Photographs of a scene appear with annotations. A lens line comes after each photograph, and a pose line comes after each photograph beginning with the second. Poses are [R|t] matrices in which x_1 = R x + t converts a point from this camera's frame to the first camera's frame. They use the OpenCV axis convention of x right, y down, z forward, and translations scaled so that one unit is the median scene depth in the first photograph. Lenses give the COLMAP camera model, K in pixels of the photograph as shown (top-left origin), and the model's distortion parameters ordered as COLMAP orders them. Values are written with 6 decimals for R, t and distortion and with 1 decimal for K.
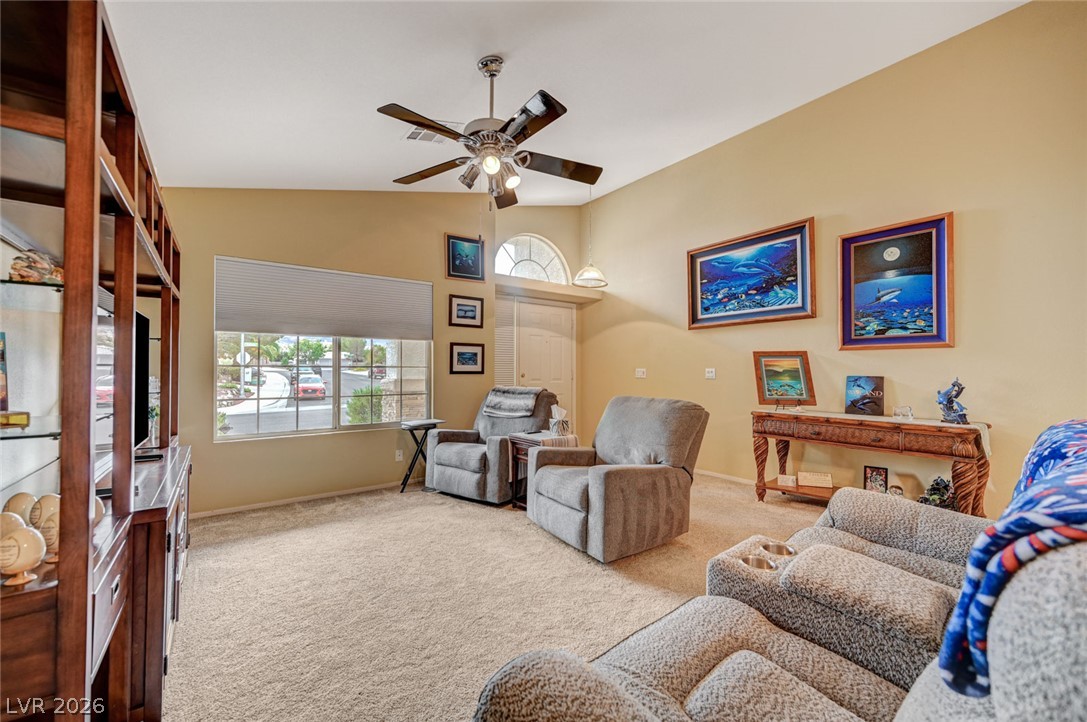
lens RADIAL K [[428.5, 0, 546.8], [0, 428.5, 365.7], [0, 0, 1]] dist [0.002769, 0.000030]
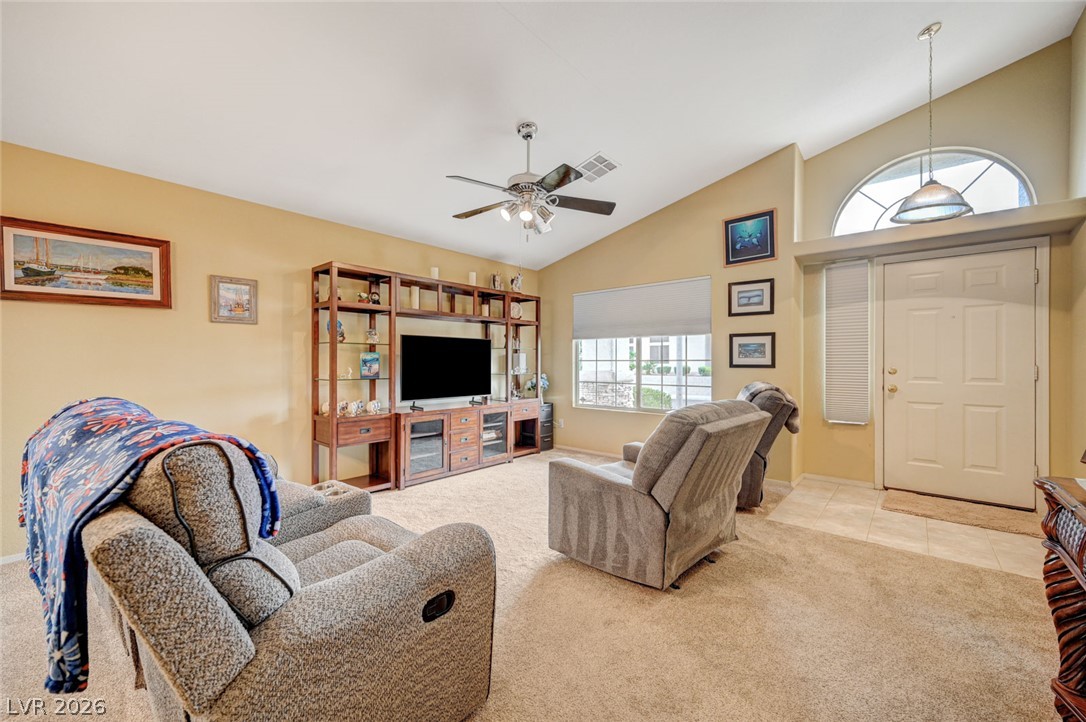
lens RADIAL K [[428.1, 0, 549.9], [0, 428.1, 359.9], [0, 0, 1]] dist [0.002769, 0.000030]
pose [[0.221247, -0.004372, -0.975208, 0.600696], [0.010167, 0.999946, -0.002176, 0.000782], [0.975165, -0.009433, 0.221279, 0.399998]]
